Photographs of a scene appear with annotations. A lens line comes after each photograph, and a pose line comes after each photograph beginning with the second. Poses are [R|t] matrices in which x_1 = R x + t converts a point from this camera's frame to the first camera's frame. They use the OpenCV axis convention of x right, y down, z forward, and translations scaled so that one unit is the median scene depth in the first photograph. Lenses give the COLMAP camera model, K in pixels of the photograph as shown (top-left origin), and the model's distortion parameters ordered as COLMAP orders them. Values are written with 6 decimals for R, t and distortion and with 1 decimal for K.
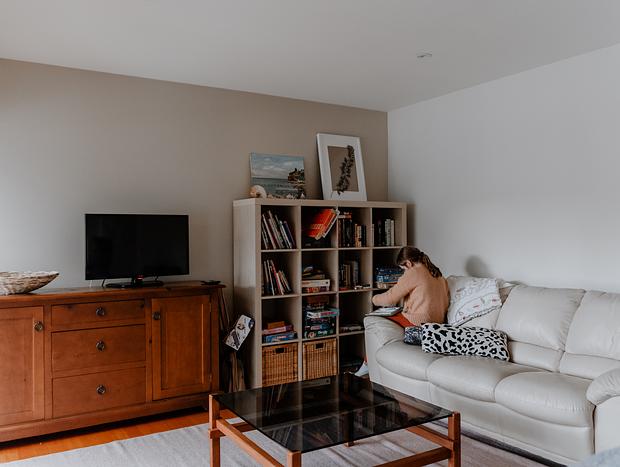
lens RADIAL K [[568.9, 0, 310.0], [0, 568.9, 233.5], [0, 0, 1]] dist [0.007838, 0.004797]
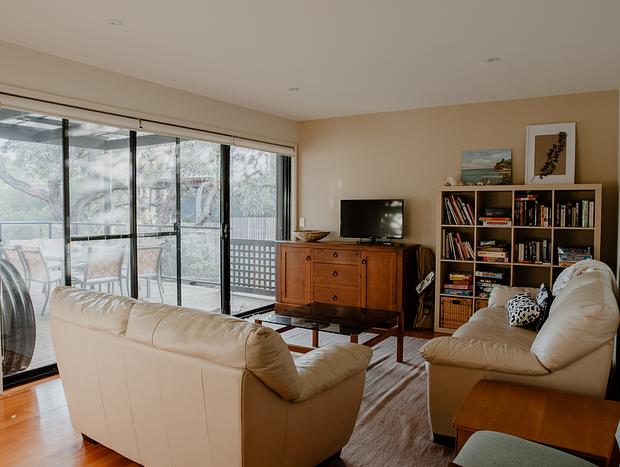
lens RADIAL K [[465.9, 0, 310.0], [0, 465.9, 233.5], [0, 0, 1]] dist [0.003026, 0.001721]
pose [[0.483975, 0.052344, -0.873515, 0.653154], [-0.012313, 0.998518, 0.053013, -0.004594], [0.874995, -0.014902, 0.483903, 0.169388]]
